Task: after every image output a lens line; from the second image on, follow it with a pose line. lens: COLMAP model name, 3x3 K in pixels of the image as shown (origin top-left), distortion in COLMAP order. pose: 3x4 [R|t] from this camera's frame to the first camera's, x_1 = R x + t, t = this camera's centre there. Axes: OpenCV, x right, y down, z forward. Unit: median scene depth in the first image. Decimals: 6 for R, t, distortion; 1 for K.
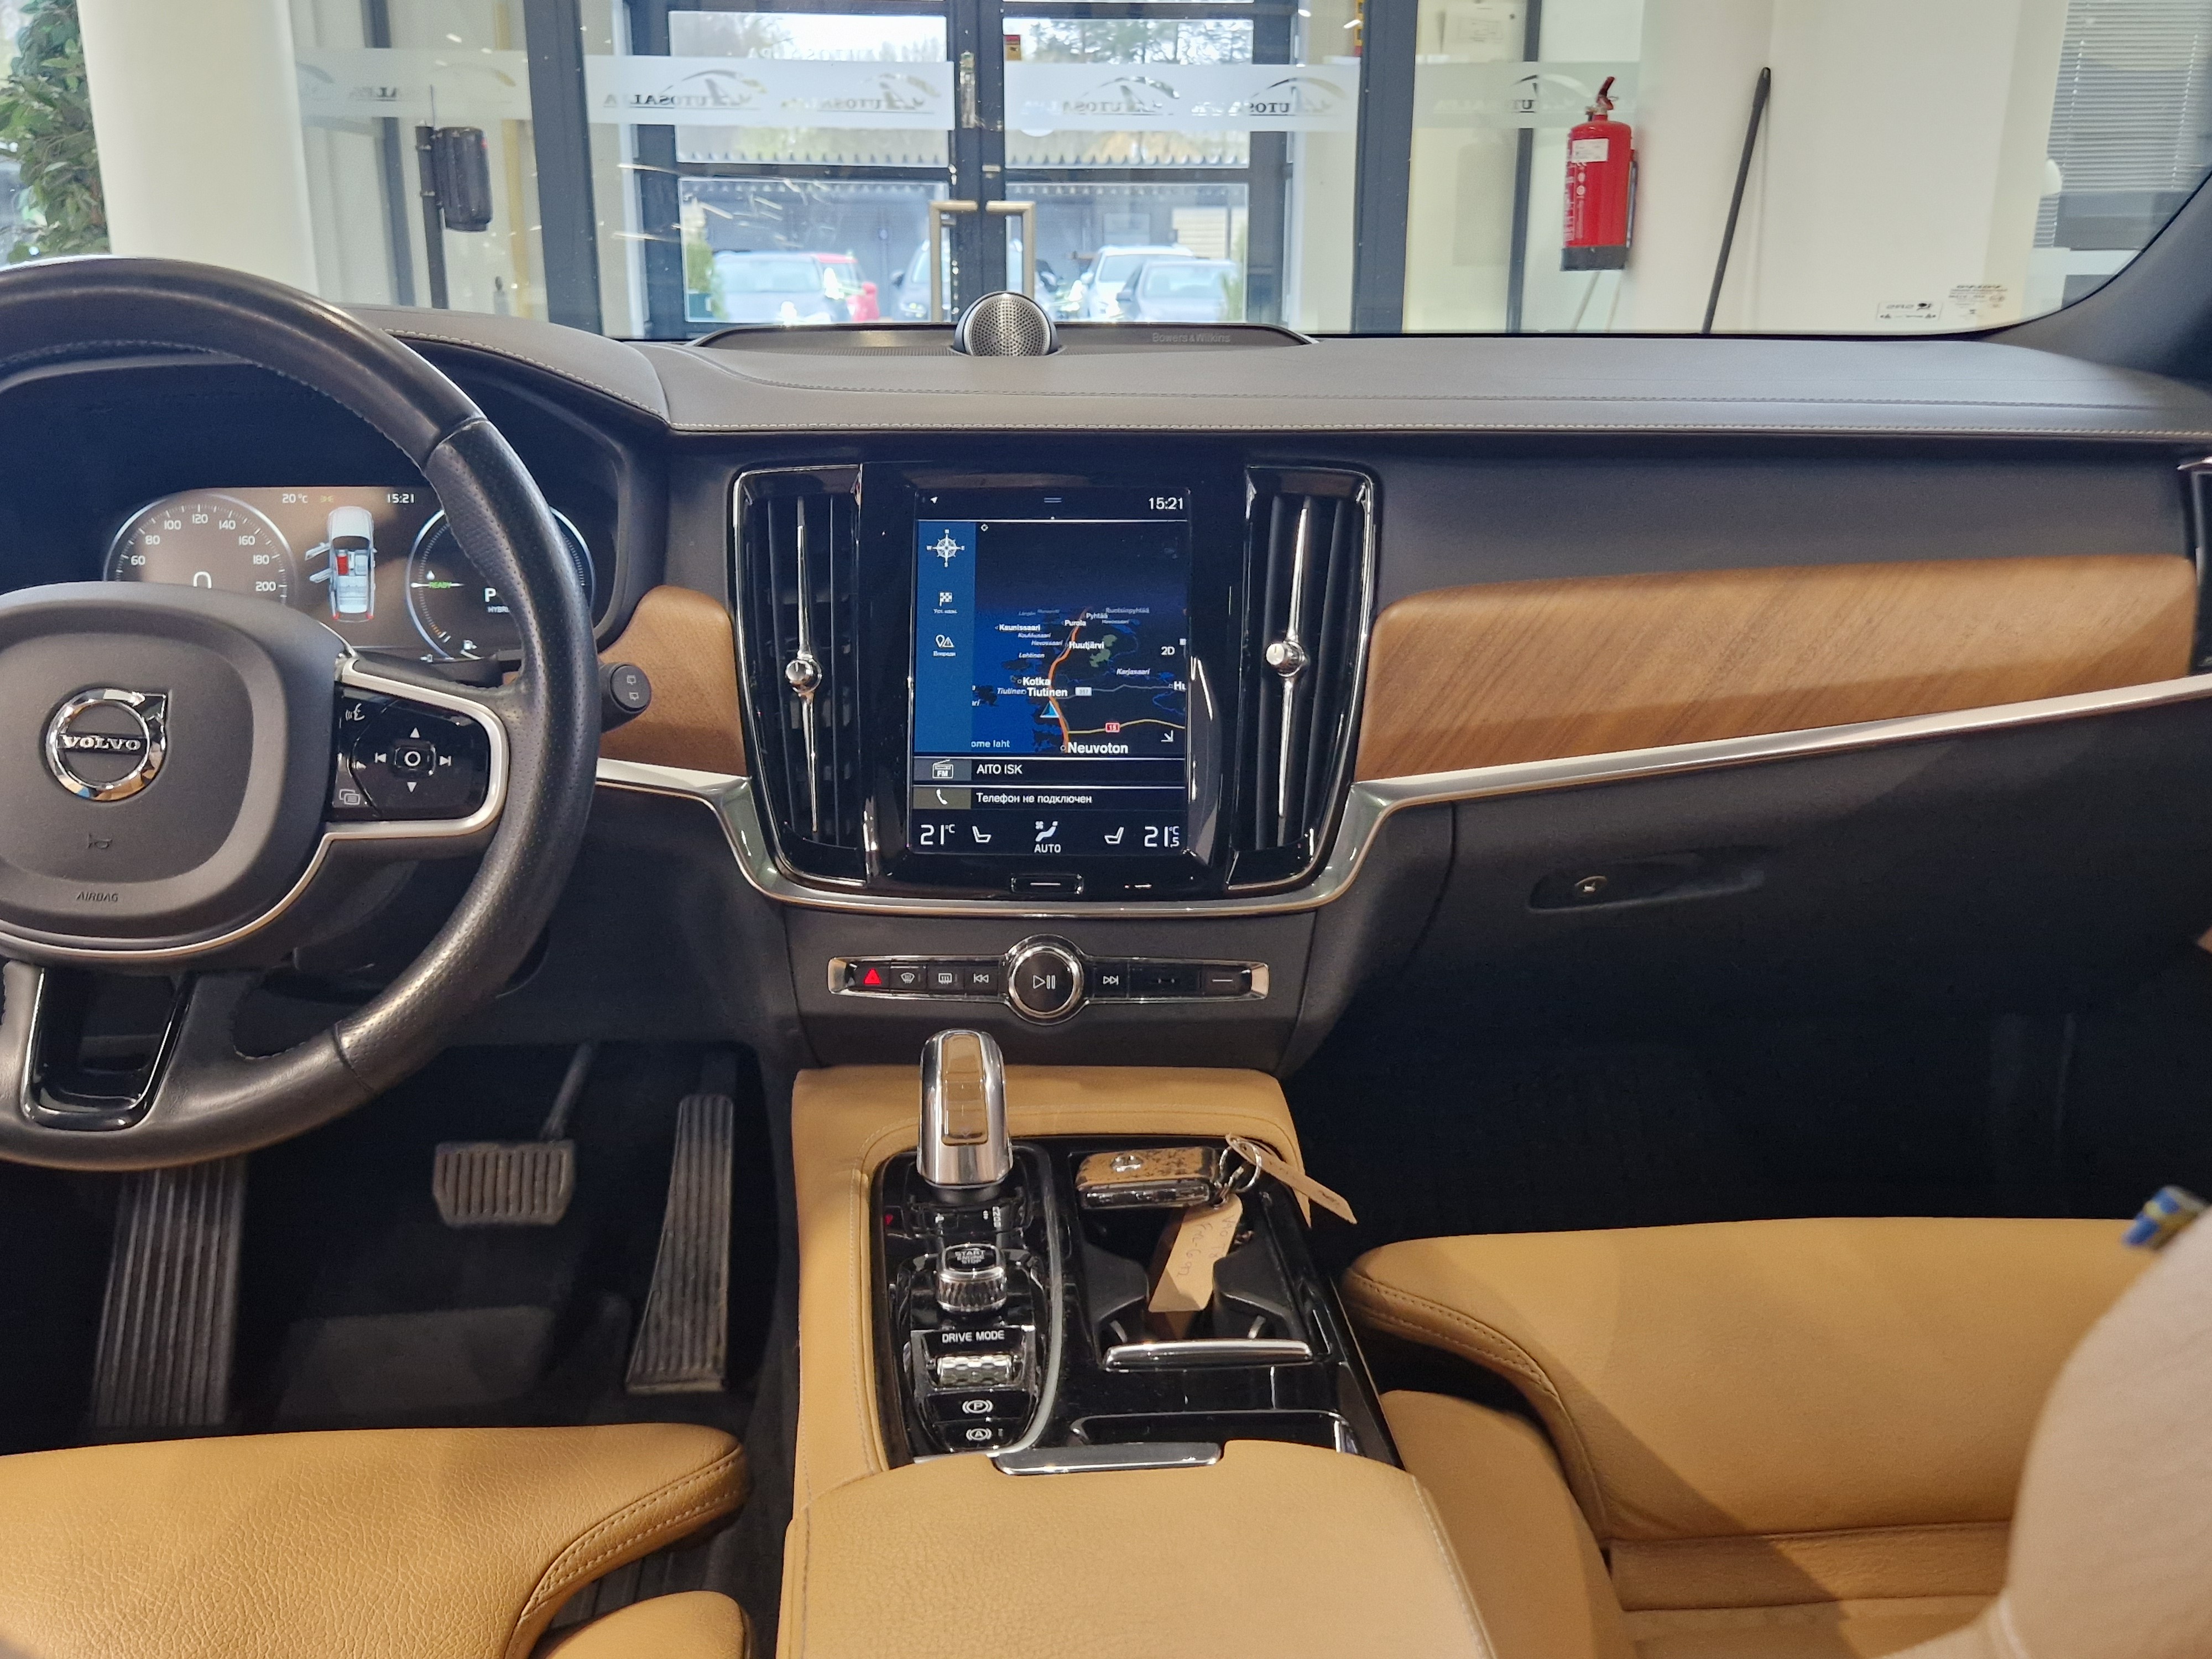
lens RADIAL K [[2058.6, 0, 1109.5], [0, 2058.6, 817.6], [0, 0, 1]] dist [0.022291, 0.000000]
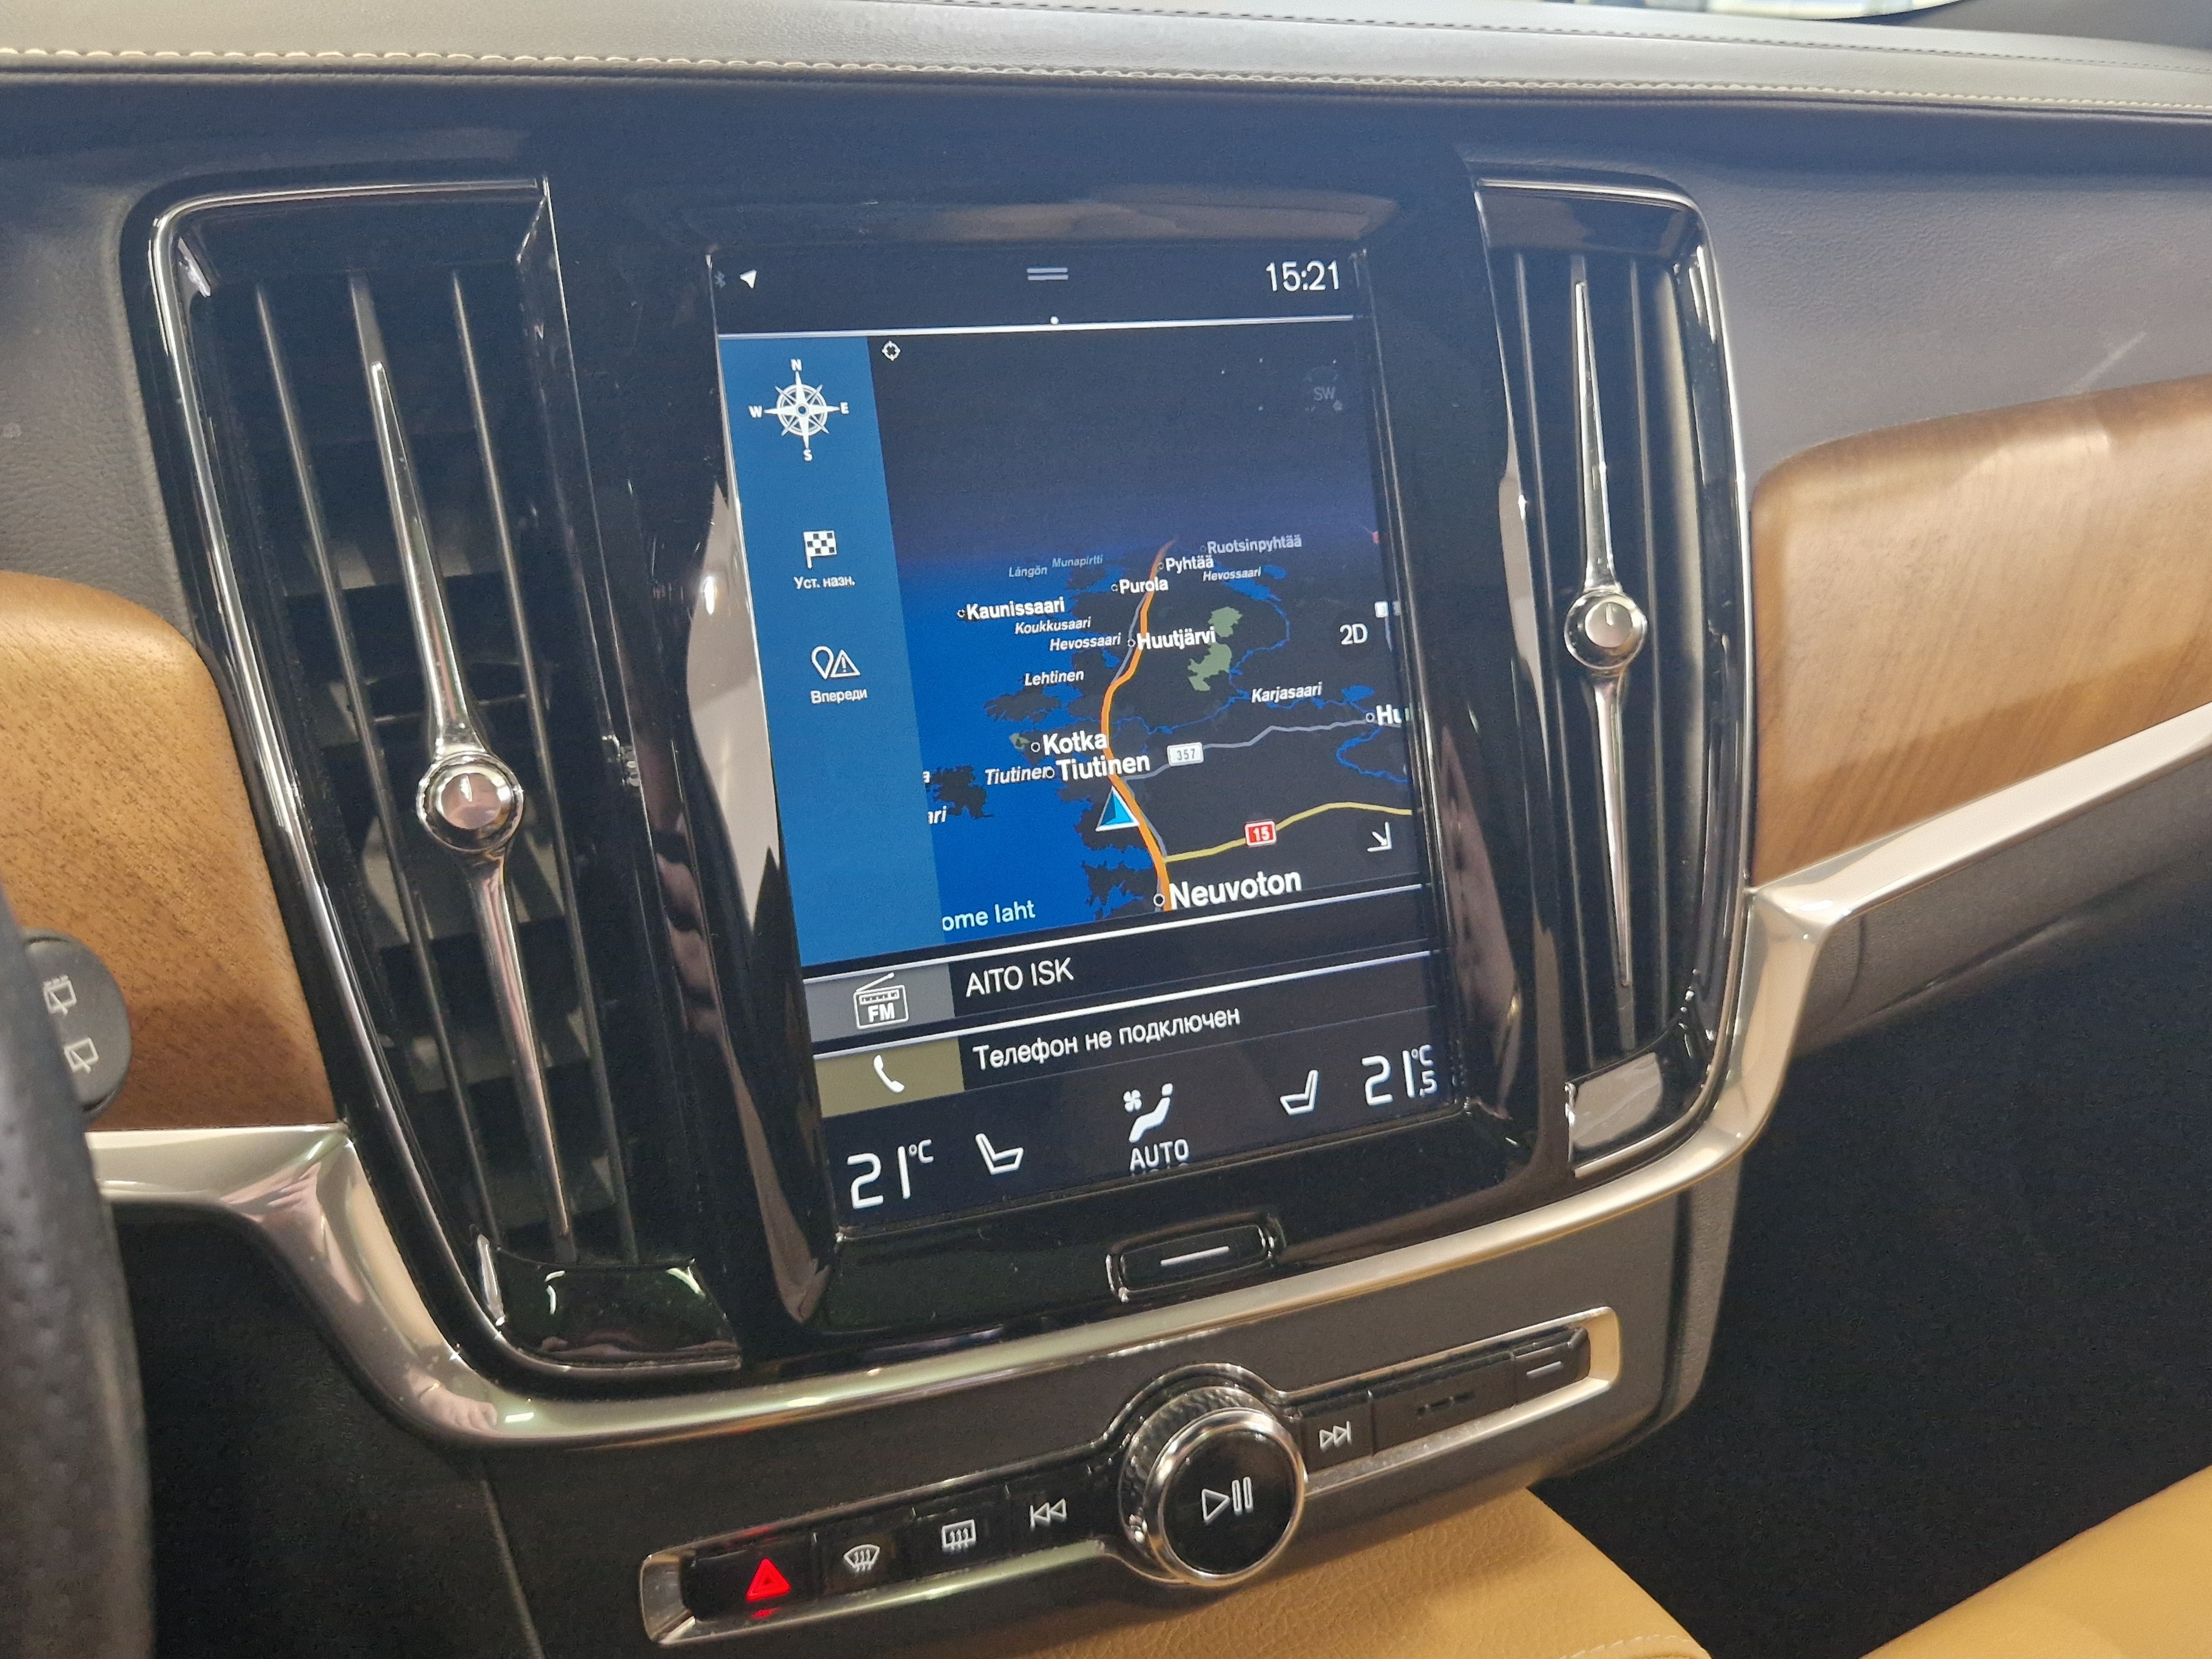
lens RADIAL K [[2058.6, 0, 1107.0], [0, 2058.6, 843.3], [0, 0, 1]] dist [0.022291, 0.000000]
pose [[0.900674, -0.133231, 0.413565, -0.196403], [0.089892, 0.988372, 0.122638, -0.094961], [-0.425096, -0.073281, 0.902177, 0.639151]]
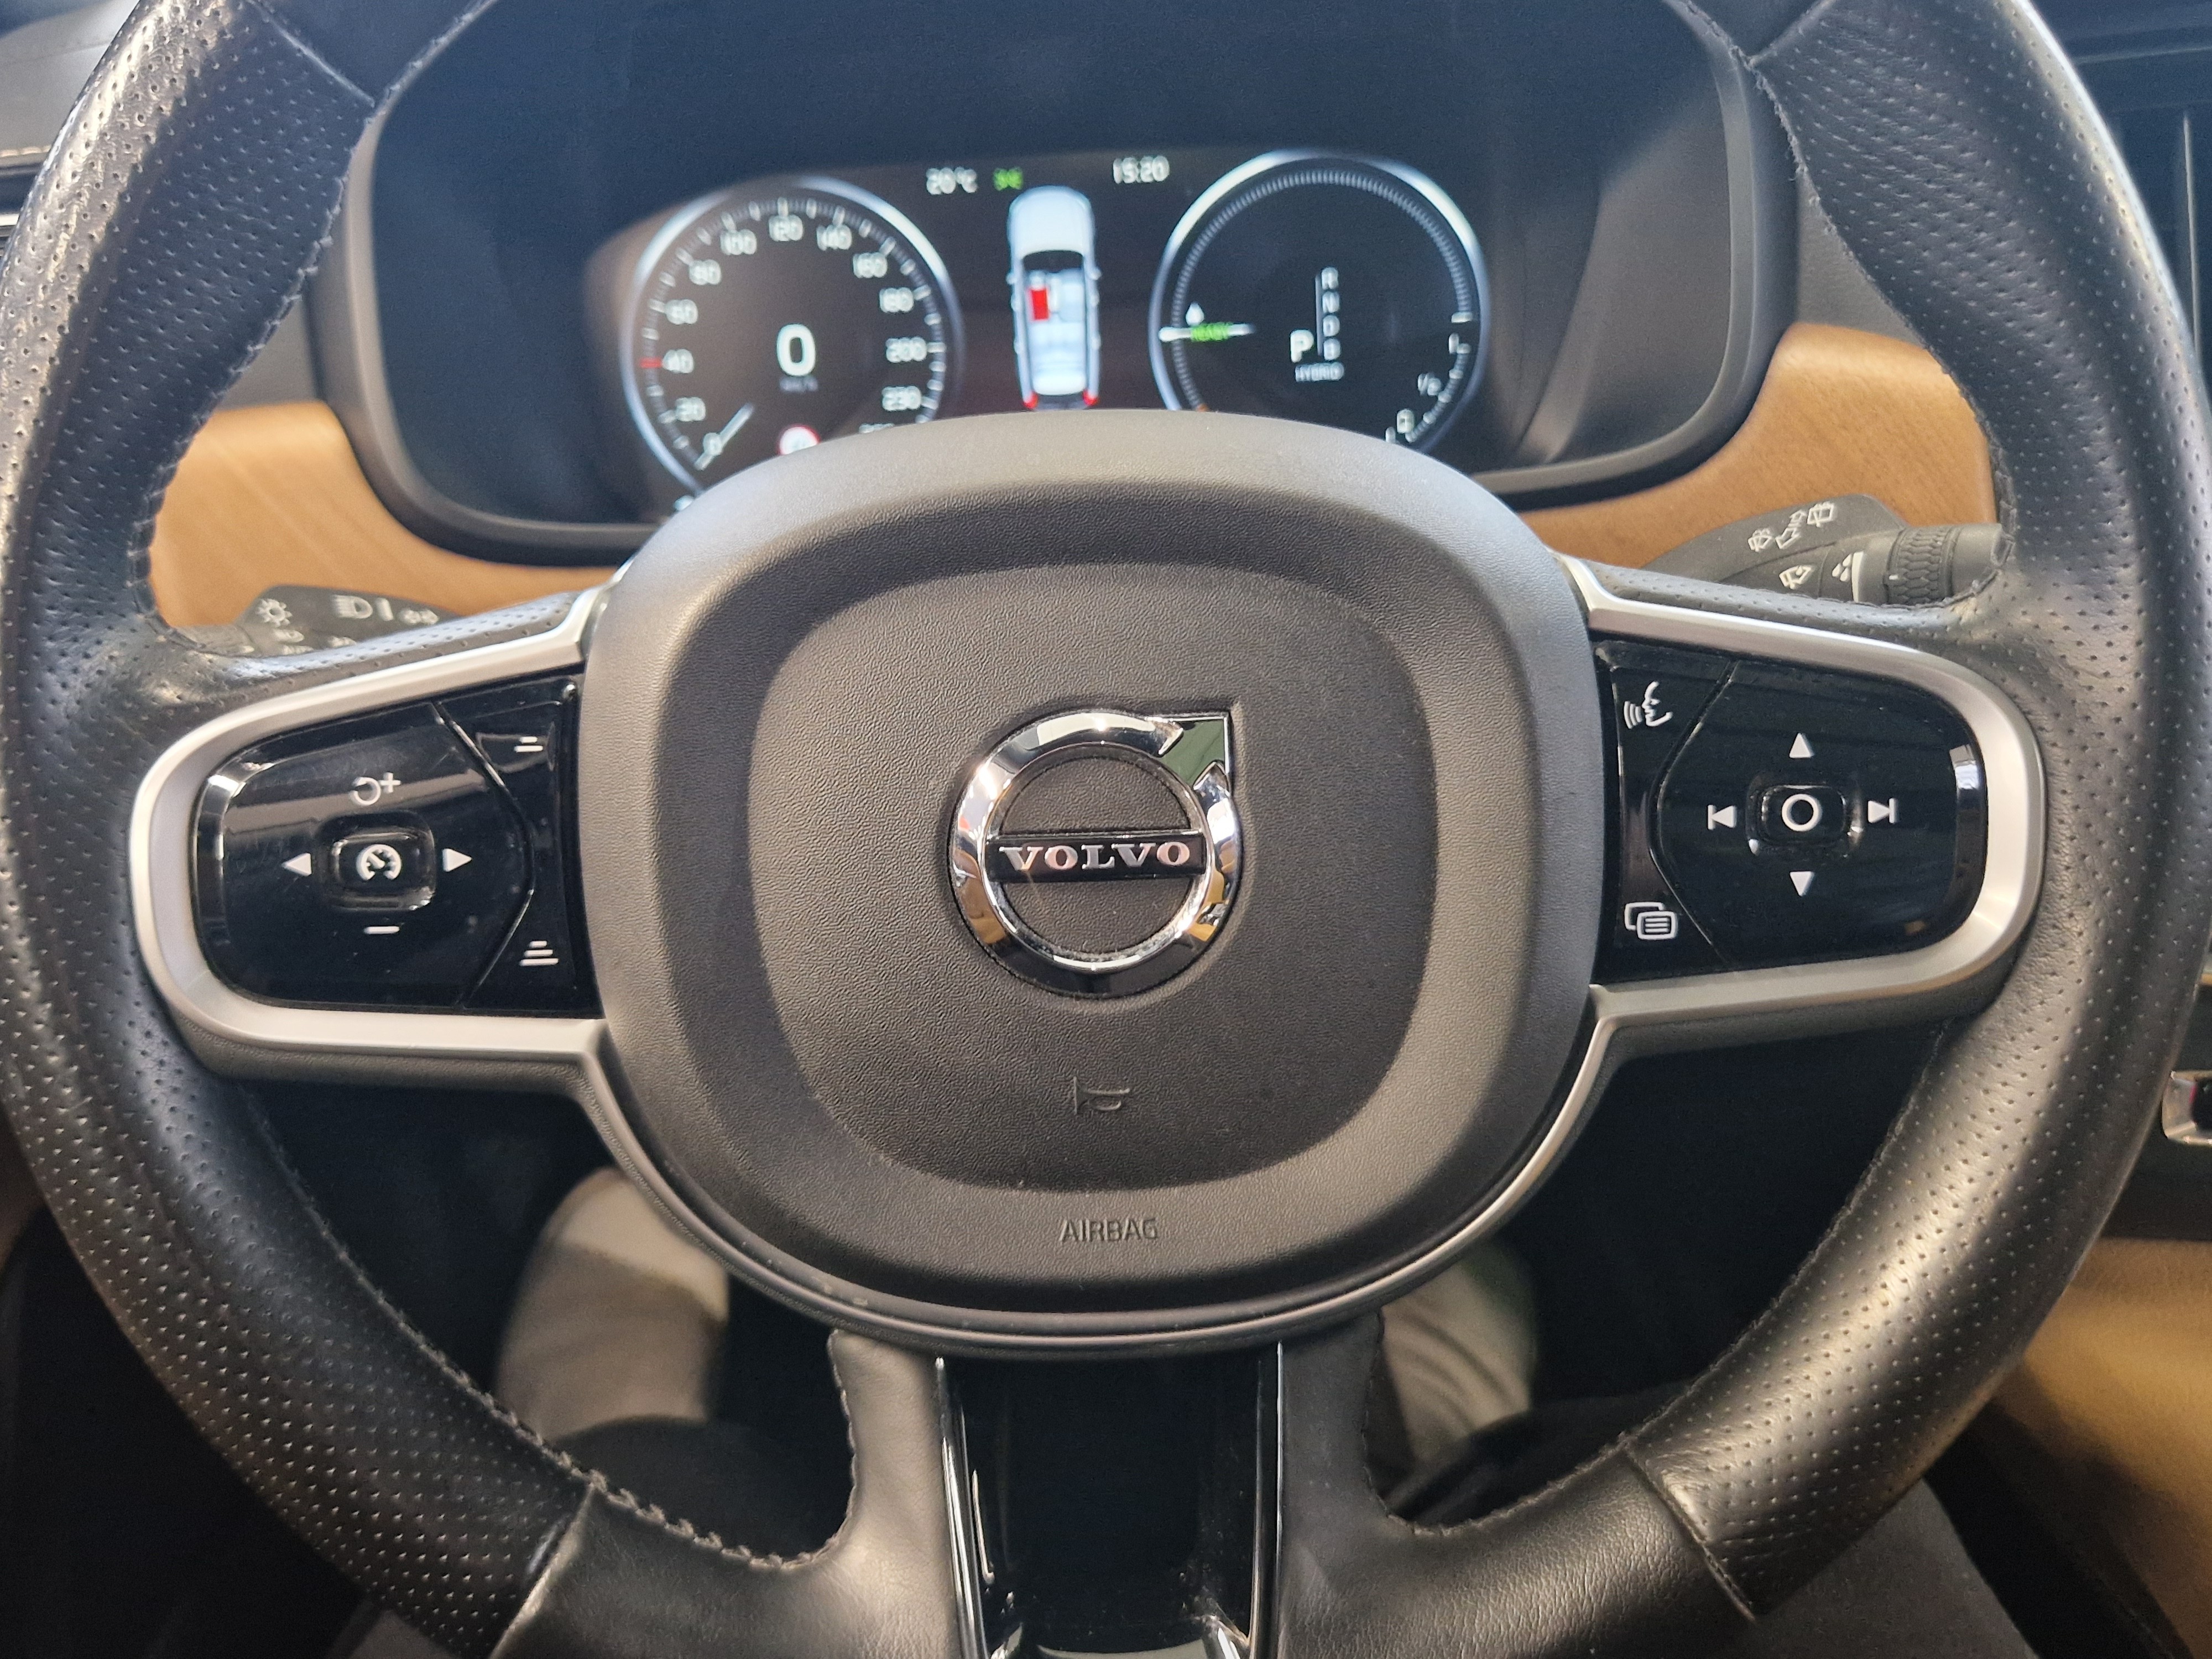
lens RADIAL K [[2058.6, 0, 1058.6], [0, 2058.6, 855.7], [0, 0, 1]] dist [0.022291, 0.000000]
pose [[0.997242, -0.022058, -0.070859, -0.371528], [0.033302, 0.986286, 0.161649, -0.073924], [0.066322, -0.163563, 0.984301, 0.488166]]
